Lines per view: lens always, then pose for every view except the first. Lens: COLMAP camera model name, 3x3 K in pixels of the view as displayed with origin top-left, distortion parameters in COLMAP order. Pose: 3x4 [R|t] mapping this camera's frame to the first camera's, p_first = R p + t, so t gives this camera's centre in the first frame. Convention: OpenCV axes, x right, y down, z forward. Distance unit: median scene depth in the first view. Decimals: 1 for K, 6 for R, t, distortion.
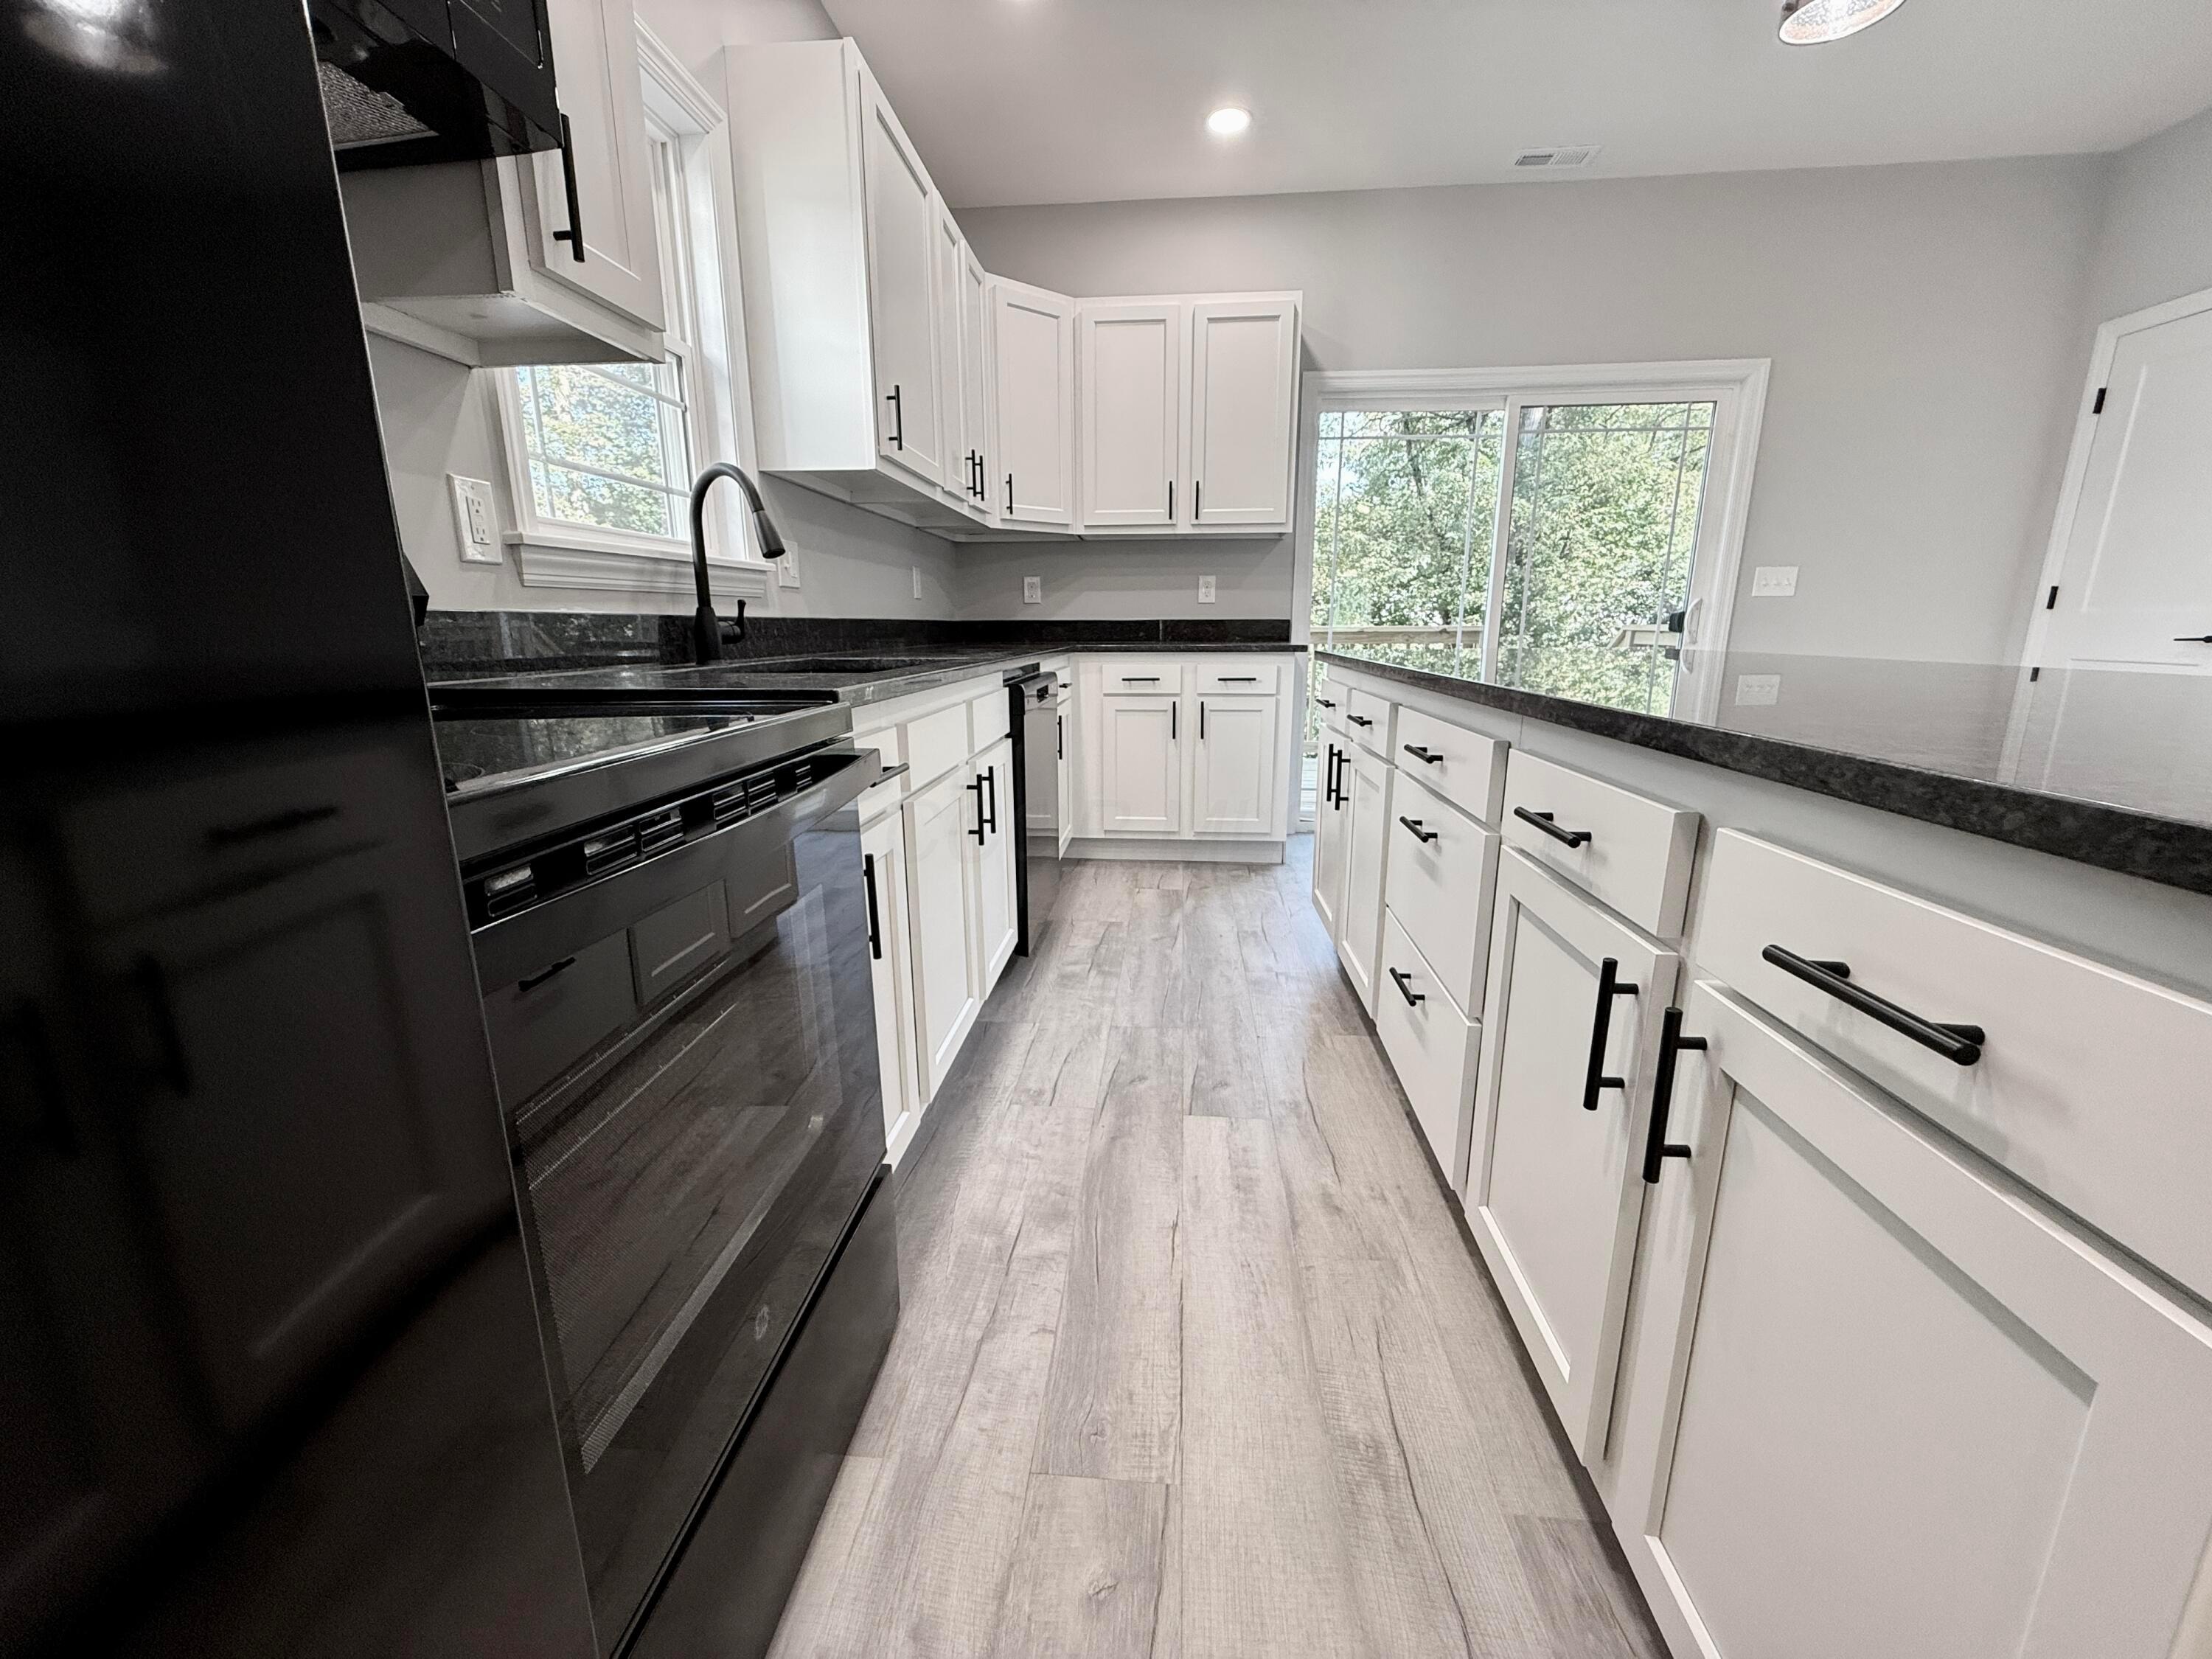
lens RADIAL K [[882.0, 0, 1102.3], [0, 882.0, 831.6], [0, 0, 1]] dist [-0.000101, 0.000060]
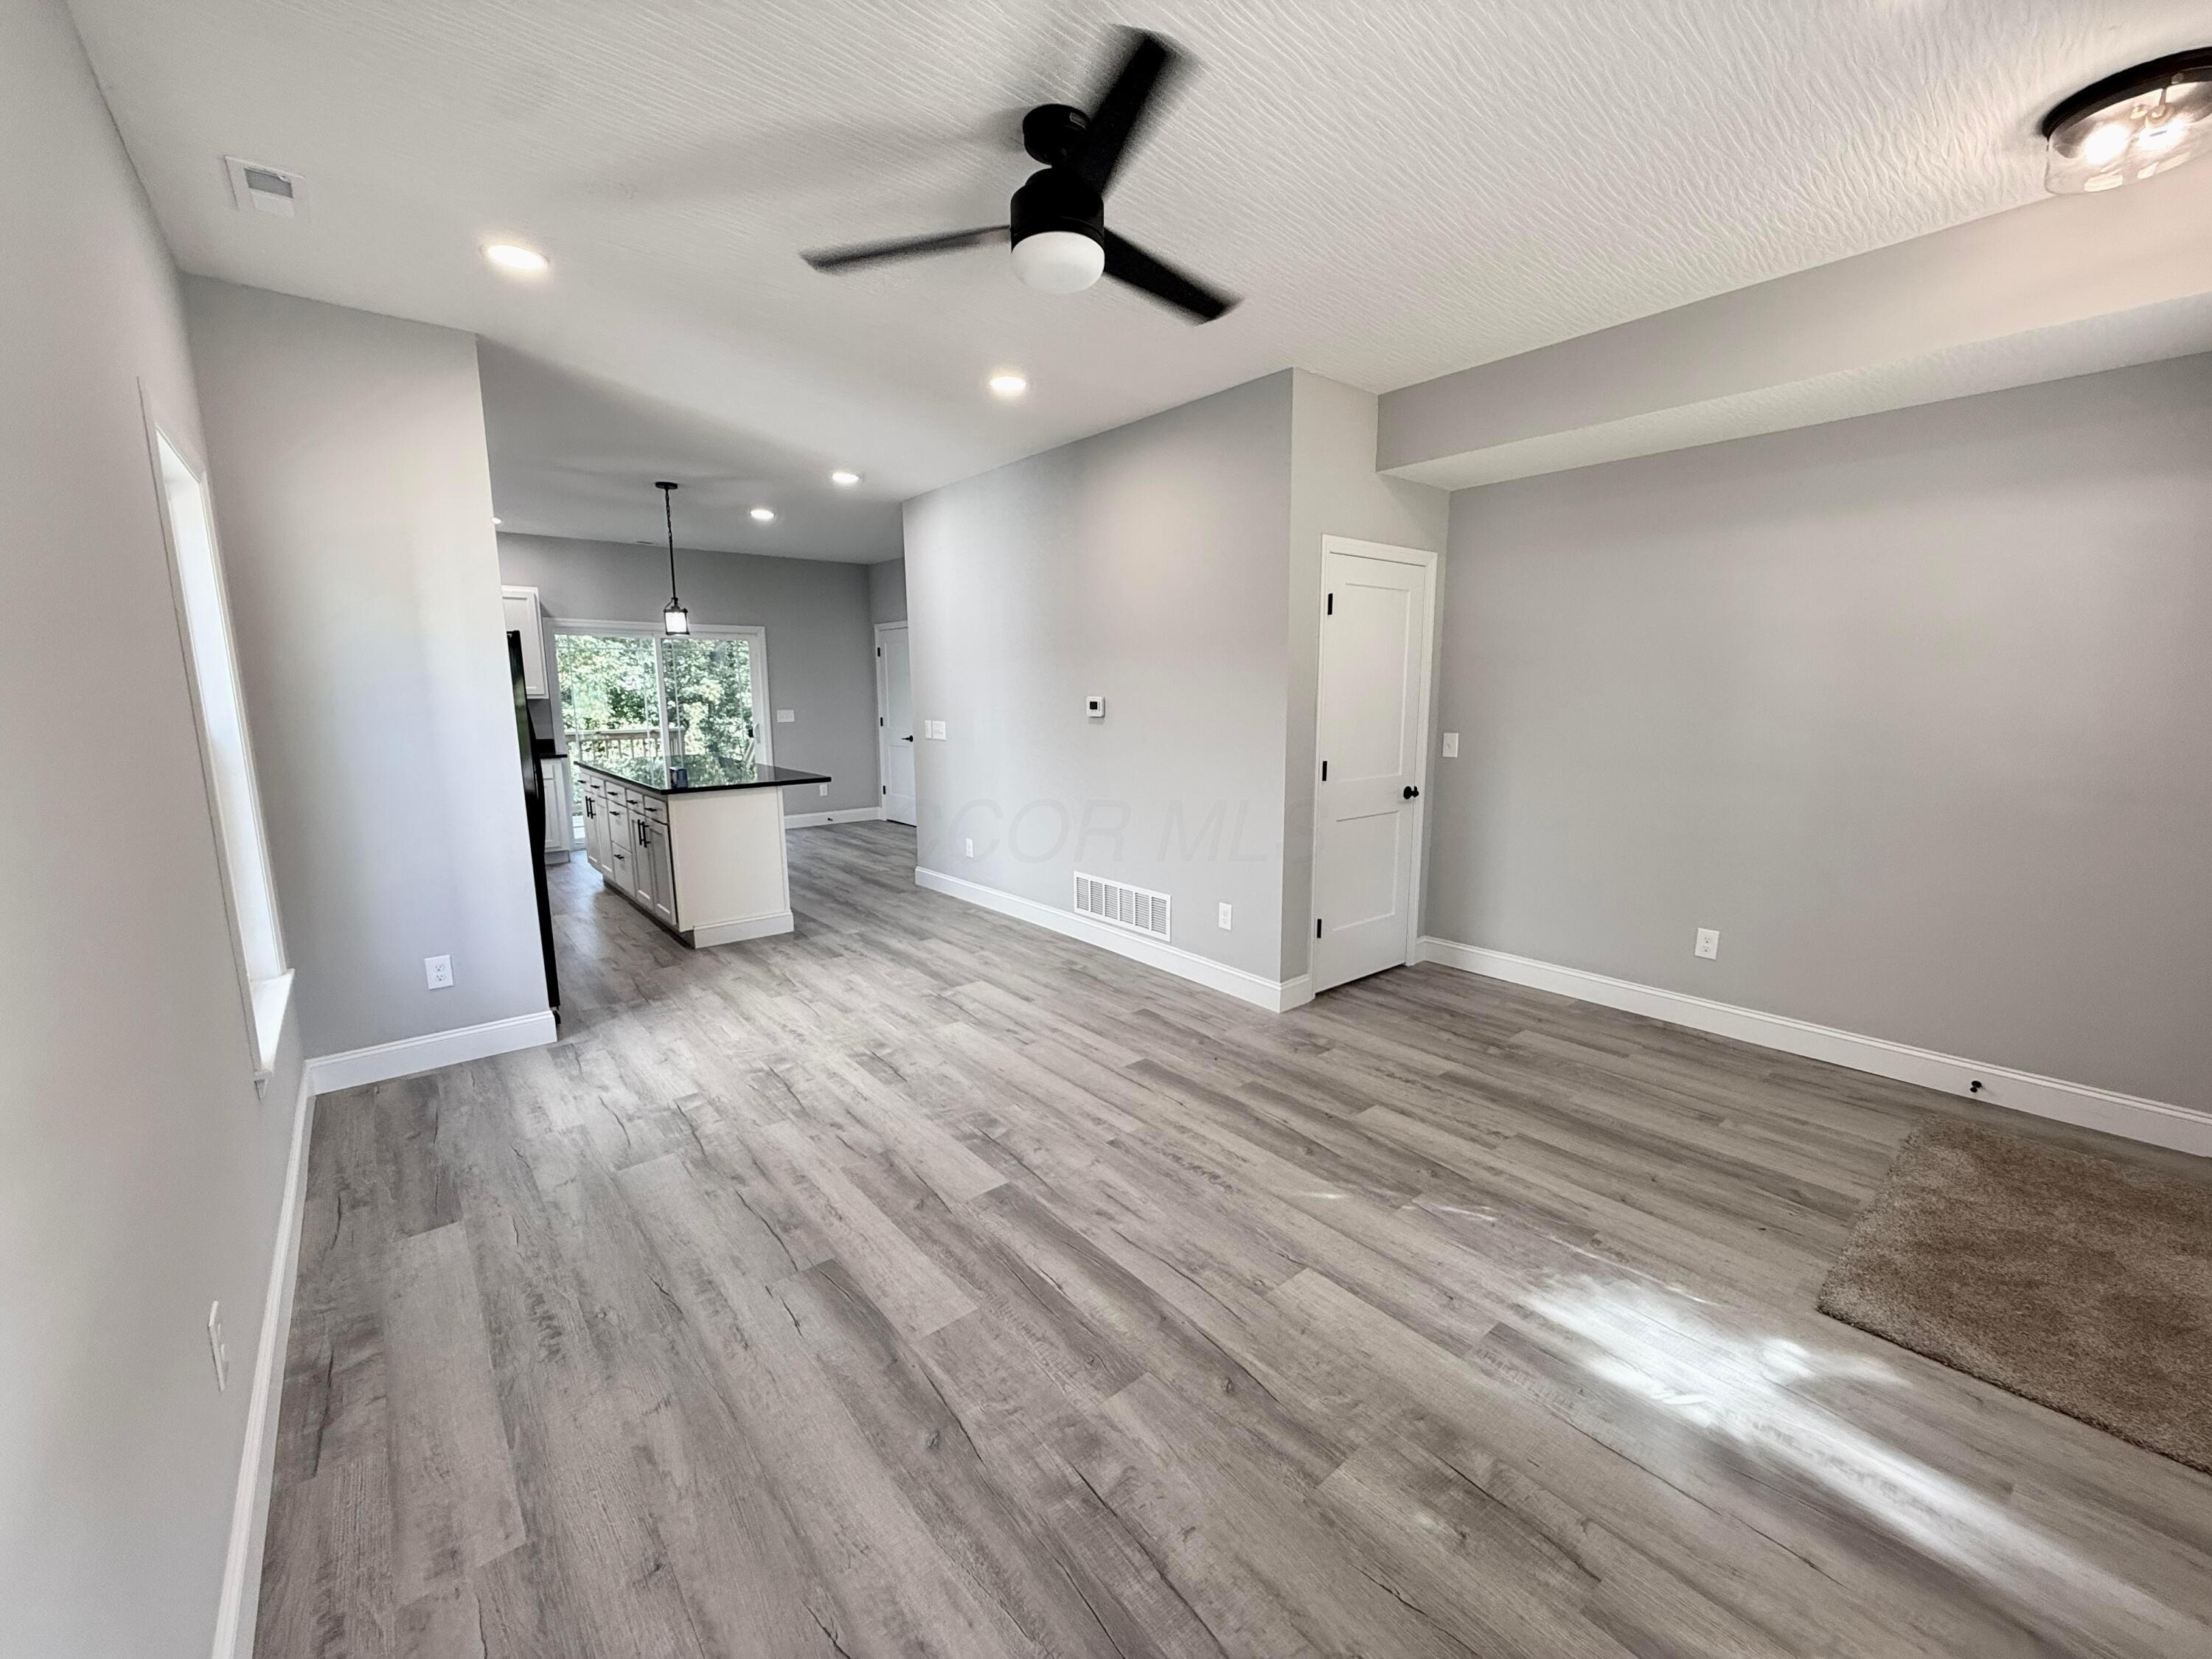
lens RADIAL K [[882.0, 0, 1102.3], [0, 882.0, 831.6], [0, 0, 1]] dist [-0.000101, 0.000060]
pose [[0.707619, -0.110914, 0.697834, -0.500155], [0.160283, 0.987055, -0.005648, 0.265337], [-0.688174, 0.115848, 0.716237, -1.936644]]
